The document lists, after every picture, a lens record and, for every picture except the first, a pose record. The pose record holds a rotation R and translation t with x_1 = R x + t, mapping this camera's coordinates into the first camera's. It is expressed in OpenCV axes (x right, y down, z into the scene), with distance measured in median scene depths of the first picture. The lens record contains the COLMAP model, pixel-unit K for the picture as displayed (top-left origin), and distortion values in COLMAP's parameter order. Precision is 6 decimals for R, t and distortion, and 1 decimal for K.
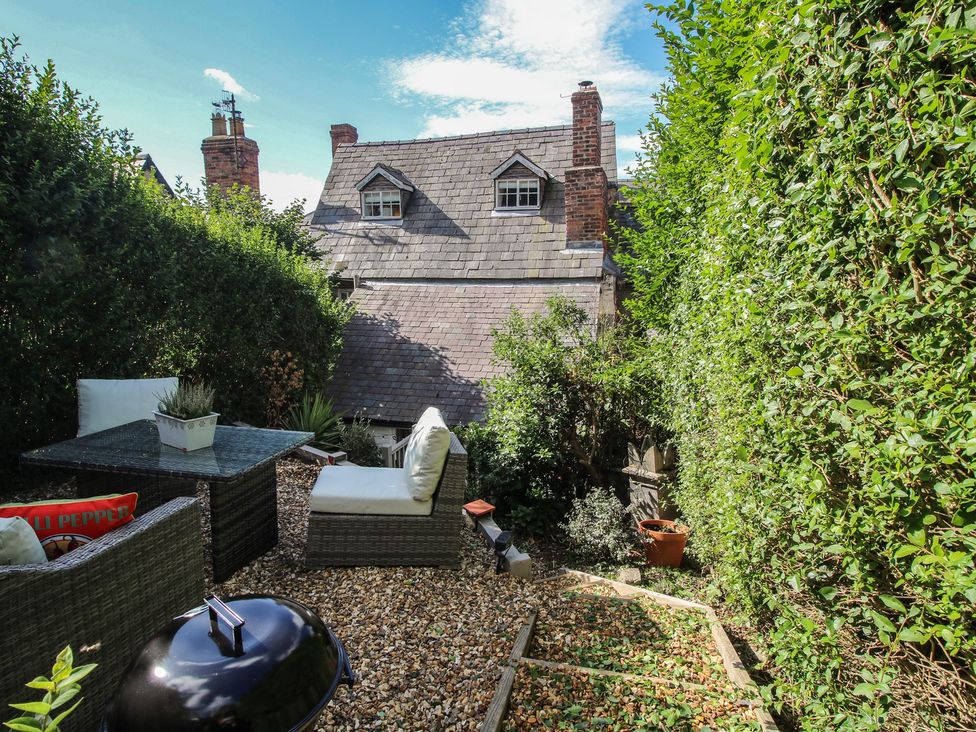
lens RADIAL K [[519.0, 0, 490.9], [0, 519.0, 361.2], [0, 0, 1]] dist [0.000624, -0.000475]
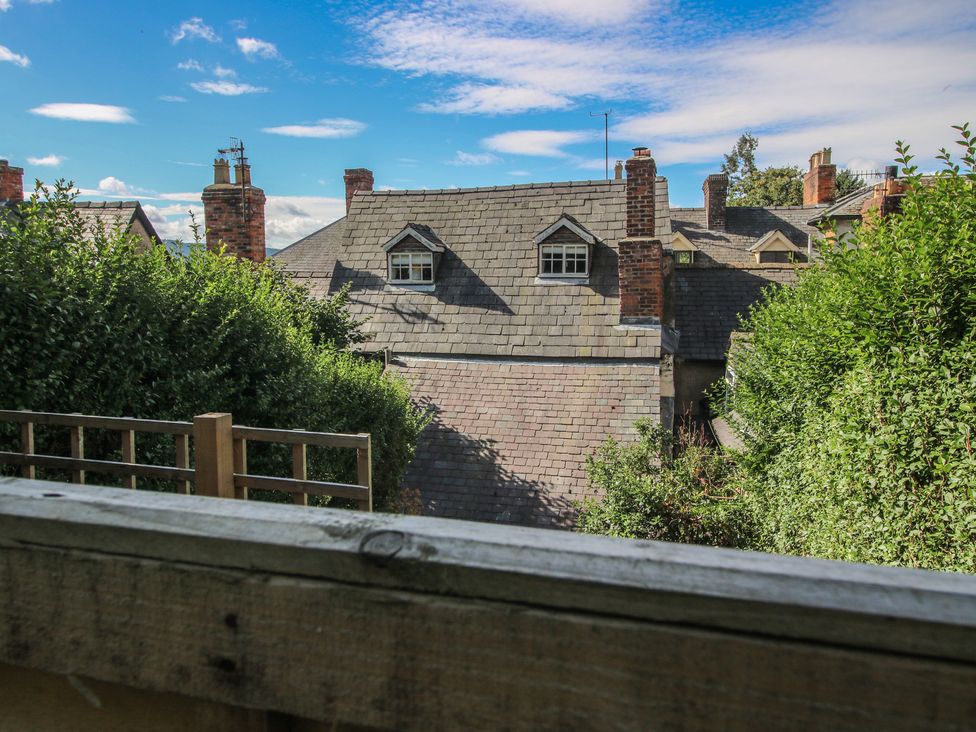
lens RADIAL K [[667.8, 0, 488.0], [0, 667.8, 366.0], [0, 0, 1]] dist [0.000974, -0.000273]
pose [[0.999901, 0.000476, 0.014055, -0.099003], [0.000185, 0.998894, -0.047025, -0.080861], [-0.014061, 0.047023, 0.998795, -0.165332]]
